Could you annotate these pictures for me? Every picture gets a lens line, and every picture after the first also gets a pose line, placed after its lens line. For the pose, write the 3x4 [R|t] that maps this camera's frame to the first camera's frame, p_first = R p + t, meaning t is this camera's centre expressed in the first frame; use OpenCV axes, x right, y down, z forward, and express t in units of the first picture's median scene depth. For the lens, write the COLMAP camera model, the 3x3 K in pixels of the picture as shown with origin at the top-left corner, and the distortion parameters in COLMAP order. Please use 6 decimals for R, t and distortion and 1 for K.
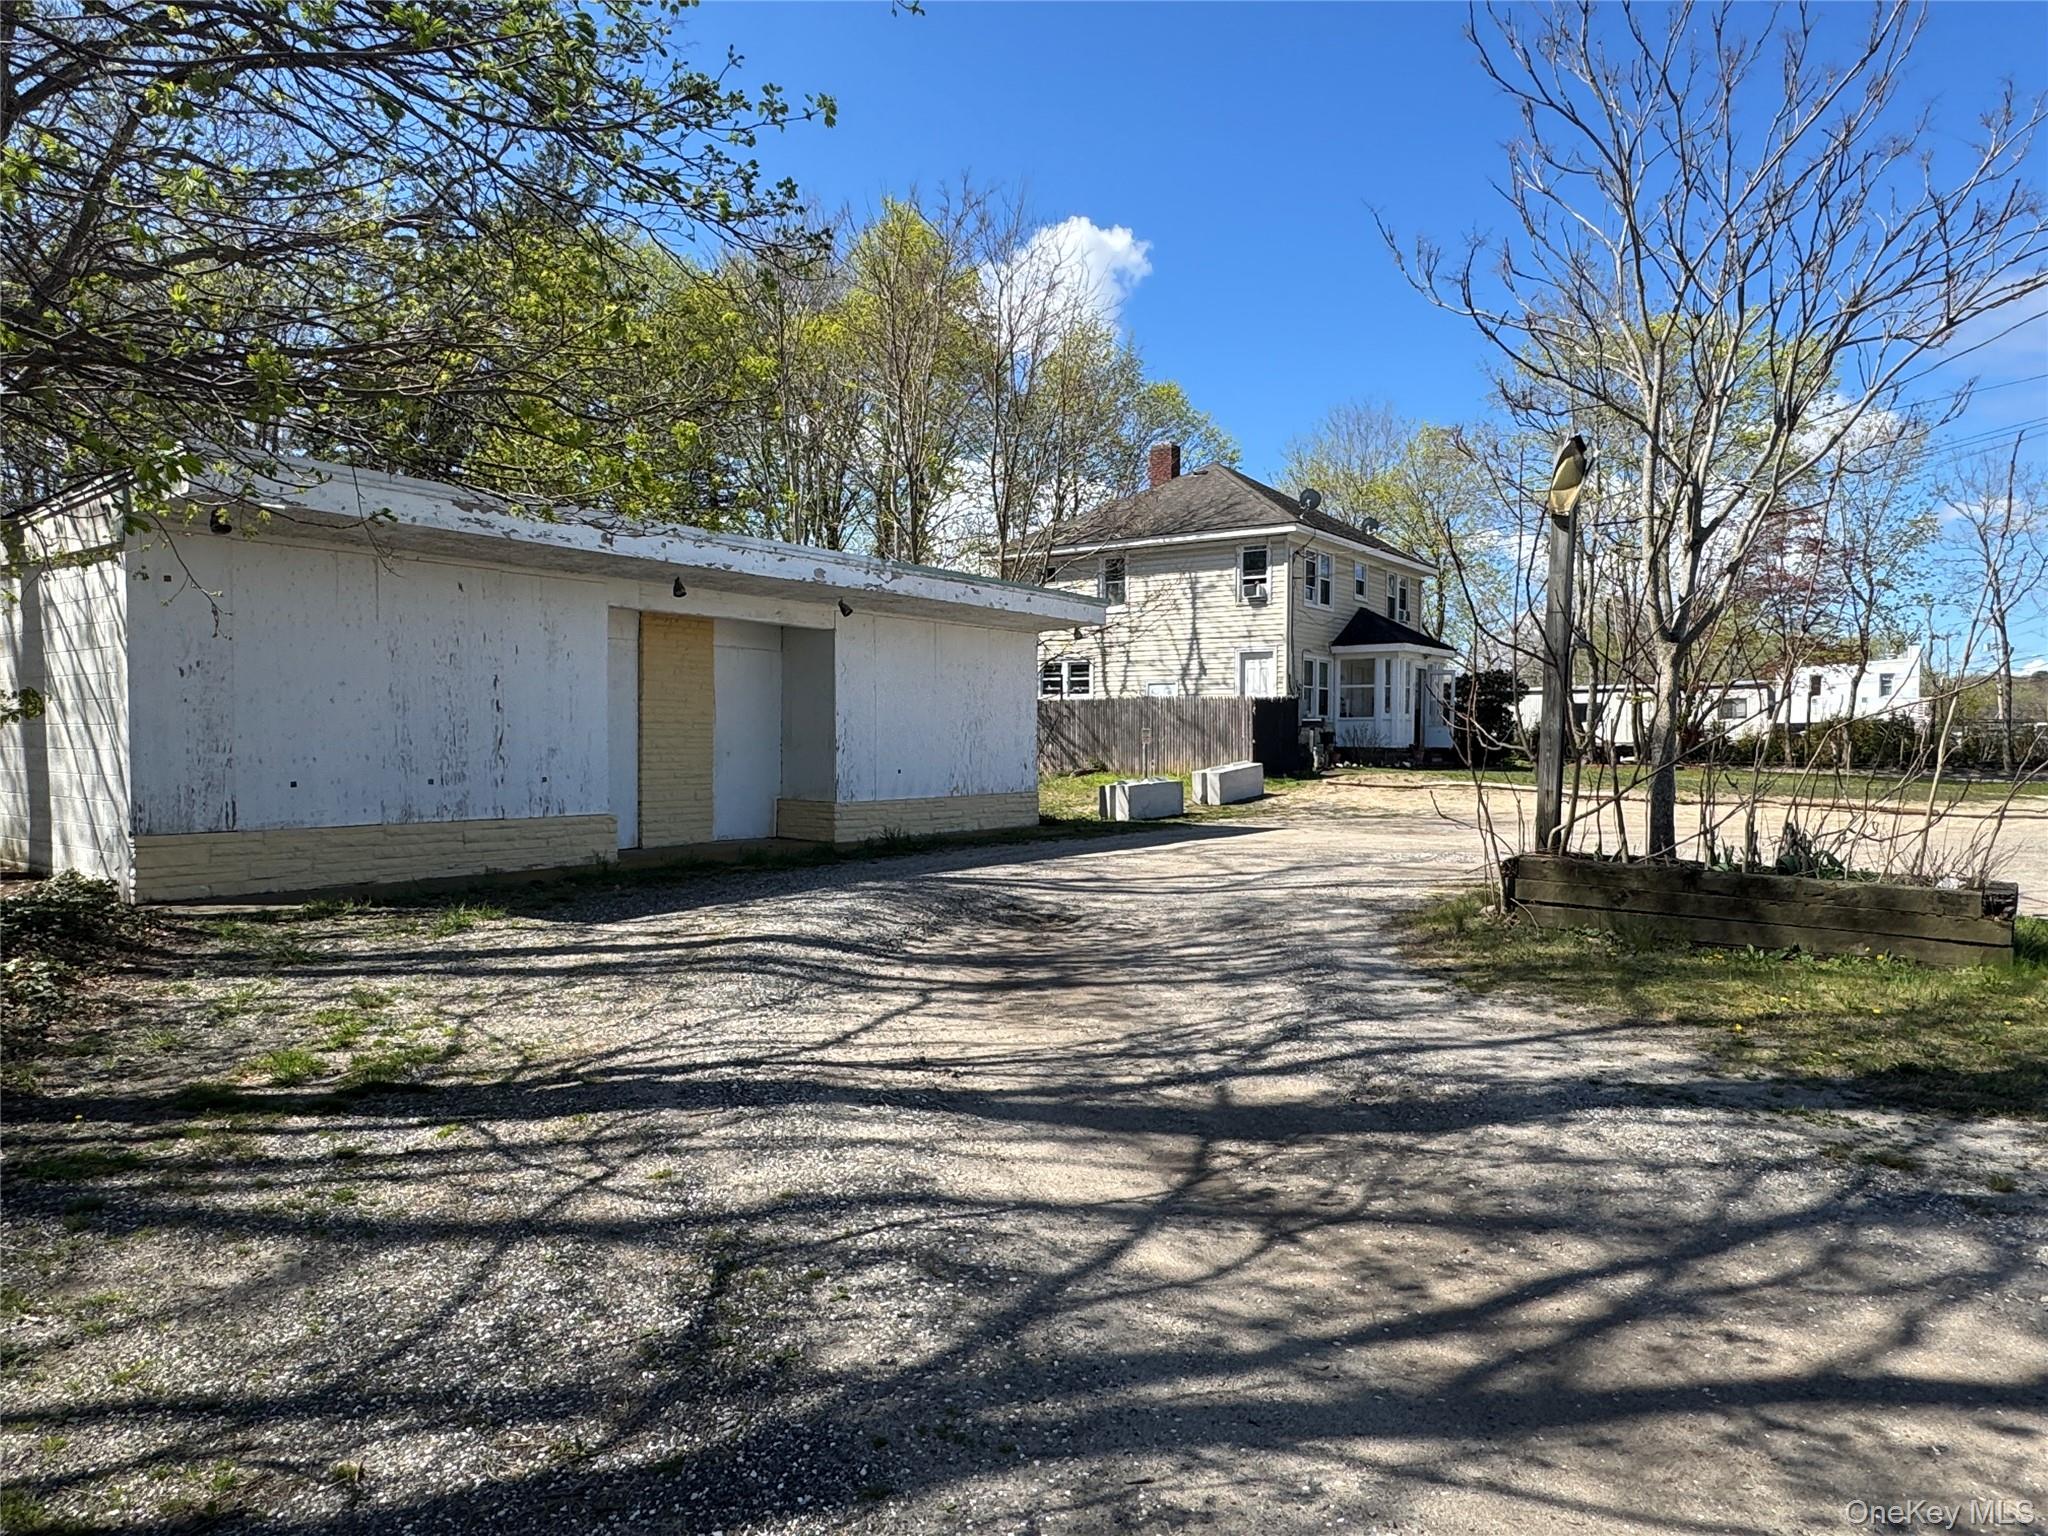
lens RADIAL K [[1307.1, 0, 1048.7], [0, 1307.1, 782.6], [0, 0, 1]] dist [-0.002440, -0.001557]
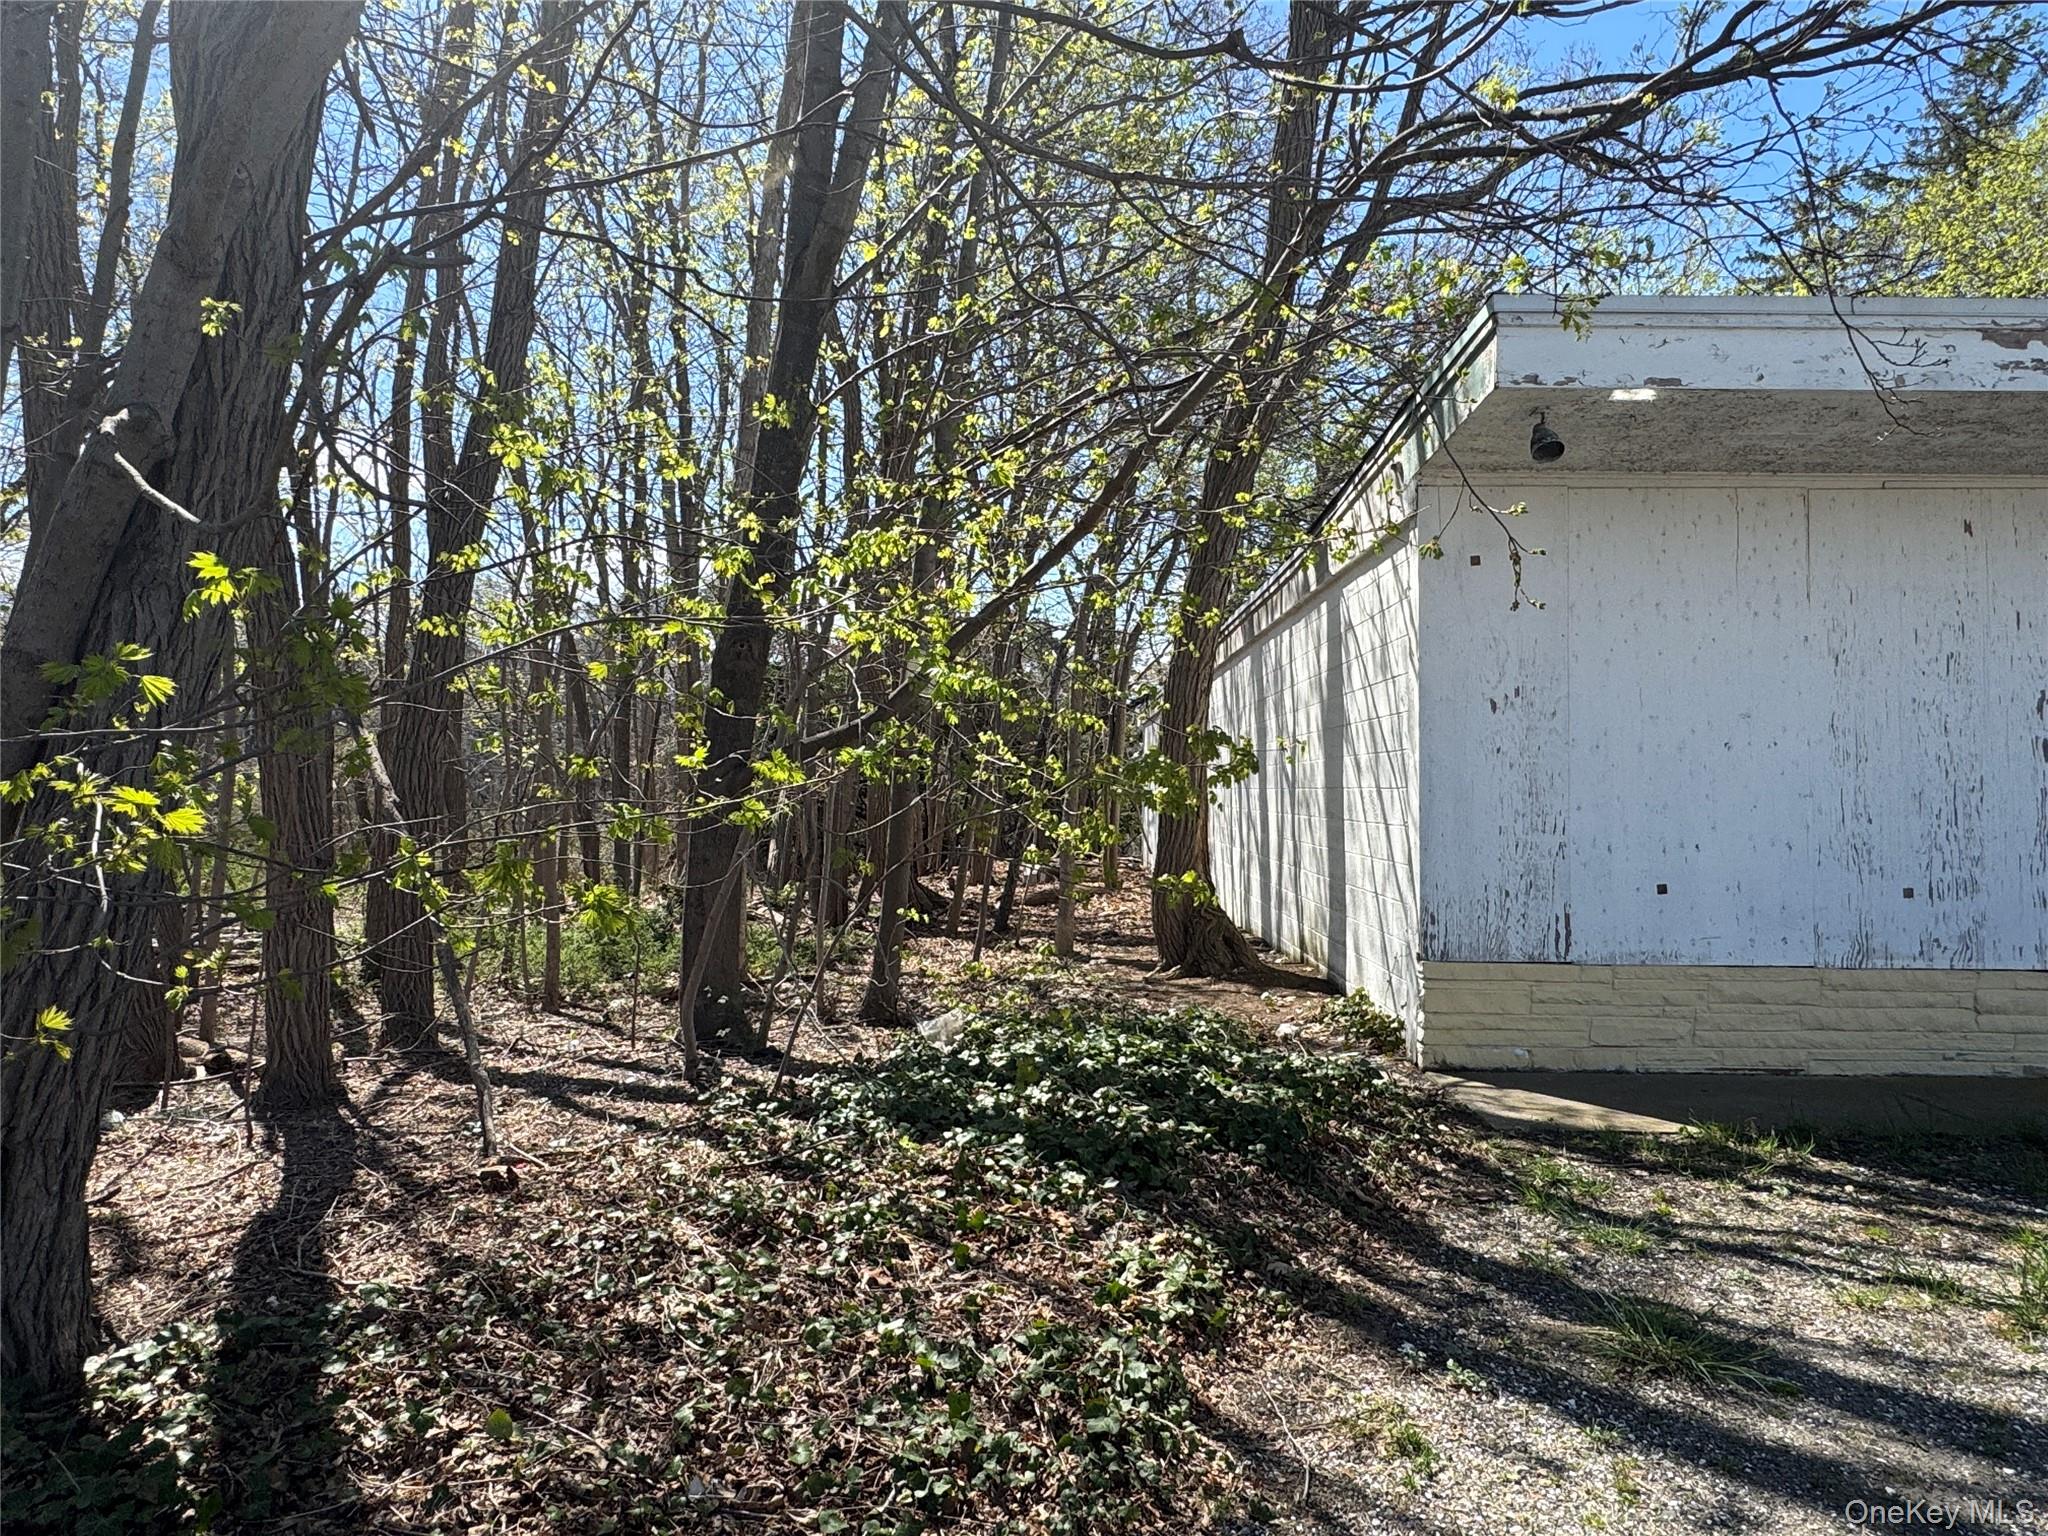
lens RADIAL K [[1307.1, 0, 1014.1], [0, 1307.1, 761.8], [0, 0, 1]] dist [-0.002440, -0.001557]
pose [[0.557986, -0.019913, -0.829612, -0.223613], [-0.032170, 0.998442, -0.045603, -0.017557], [0.829227, 0.052134, 0.556475, 0.379162]]
